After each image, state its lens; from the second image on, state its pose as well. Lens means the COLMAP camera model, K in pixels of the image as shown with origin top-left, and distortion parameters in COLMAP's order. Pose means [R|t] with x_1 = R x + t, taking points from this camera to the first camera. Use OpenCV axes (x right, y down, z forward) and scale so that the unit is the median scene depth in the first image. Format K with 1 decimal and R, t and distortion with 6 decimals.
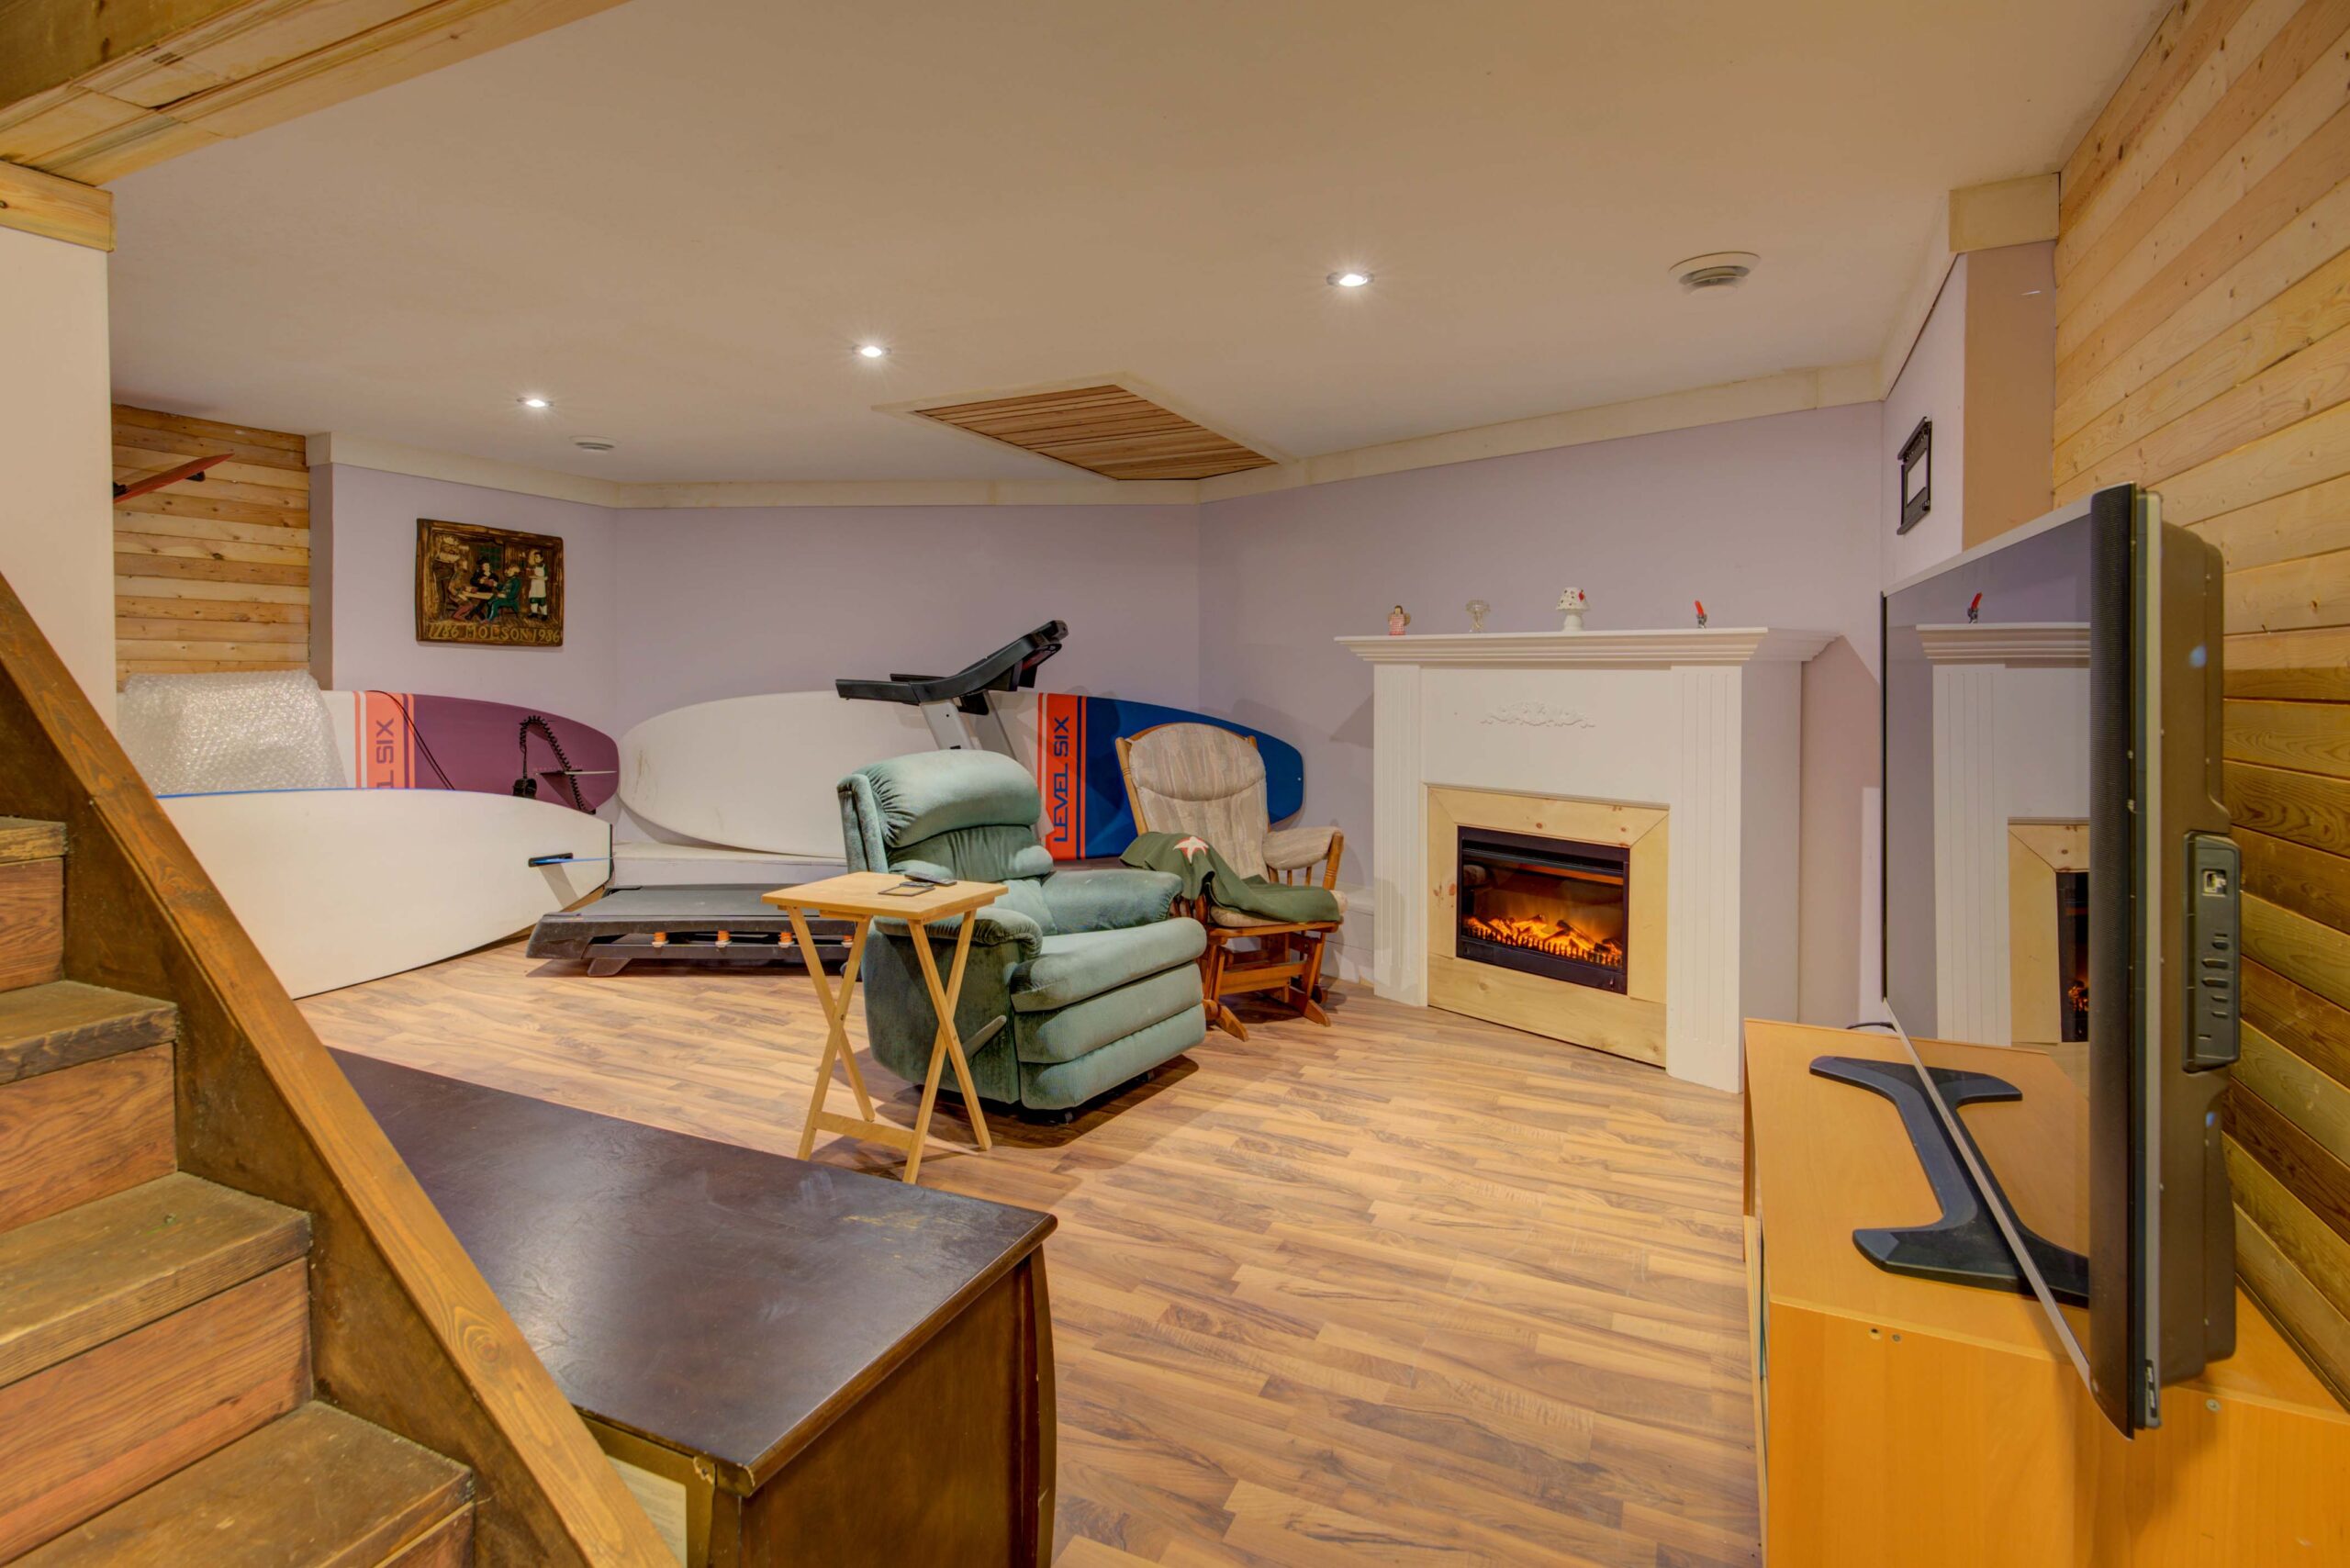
lens RADIAL K [[1127.8, 0, 1188.5], [0, 1127.8, 695.1], [0, 0, 1]] dist [0.000742, 0.000651]
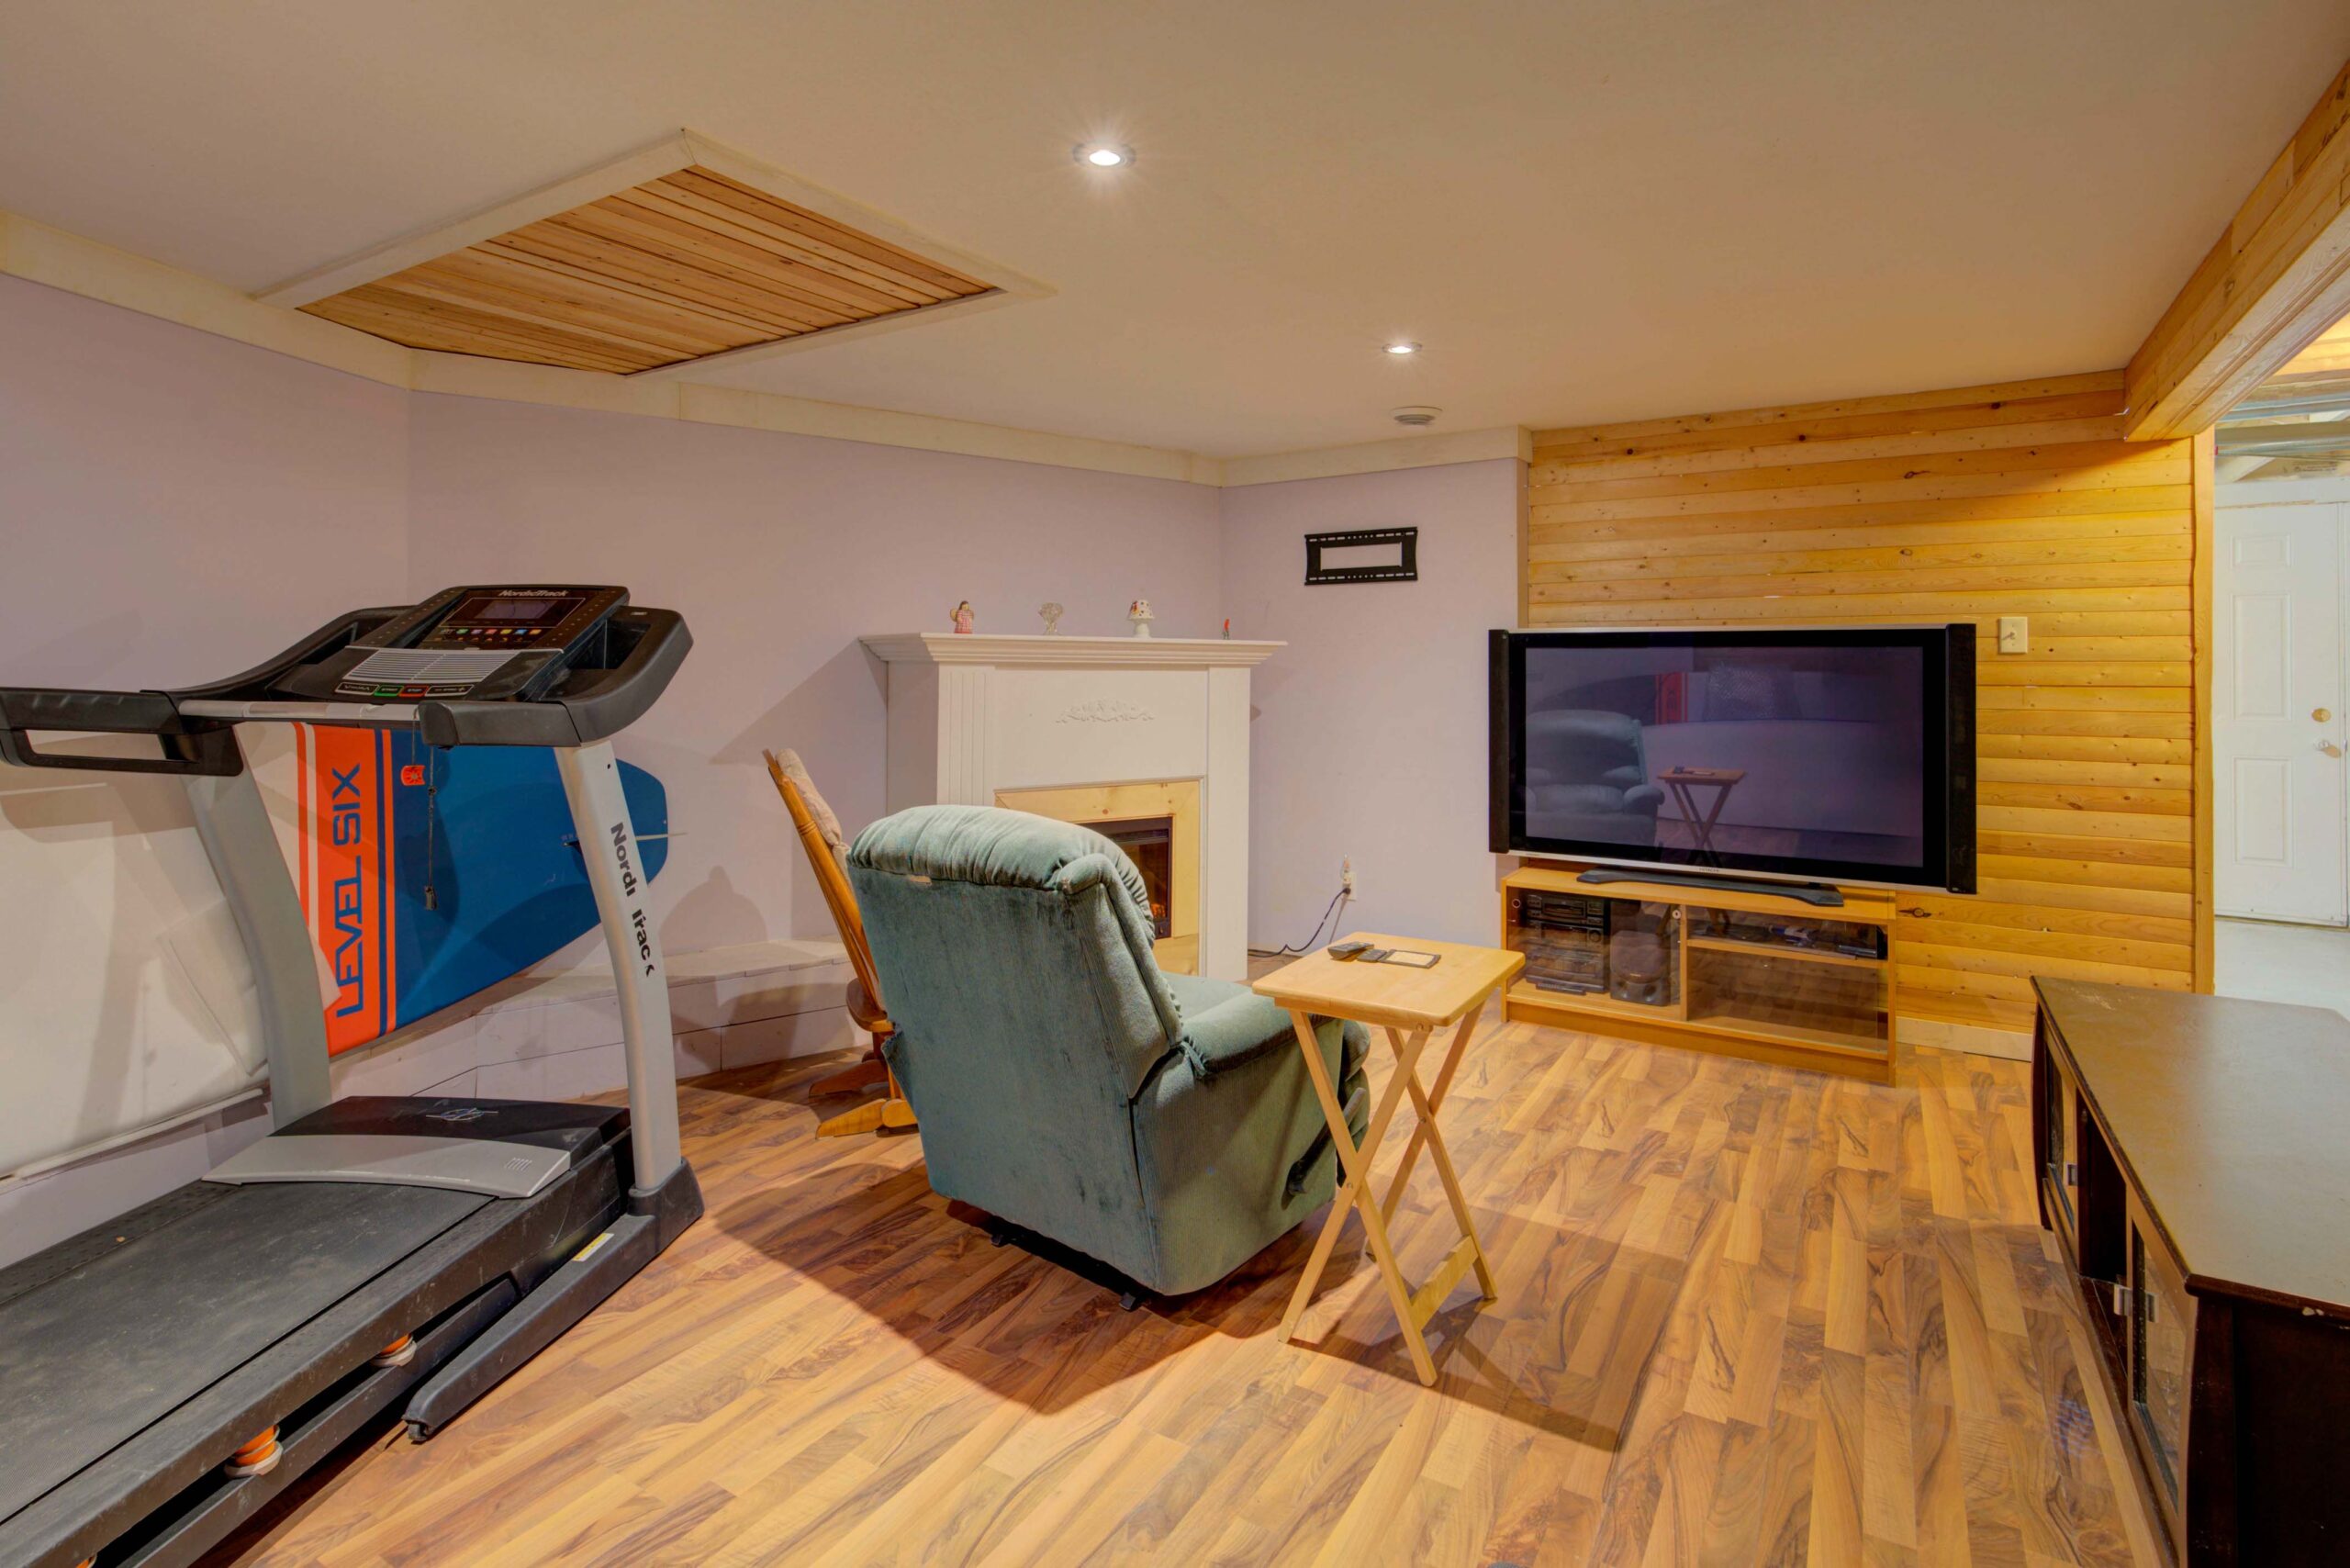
lens RADIAL K [[1143.9, 0, 1177.5], [0, 1143.9, 665.8], [0, 0, 1]] dist [0.004490, 0.000611]
pose [[0.128793, -0.002097, 0.991669, -1.253545], [0.018021, 0.999838, -0.000226, -0.040835], [-0.991508, 0.017900, 0.128809, 1.239845]]
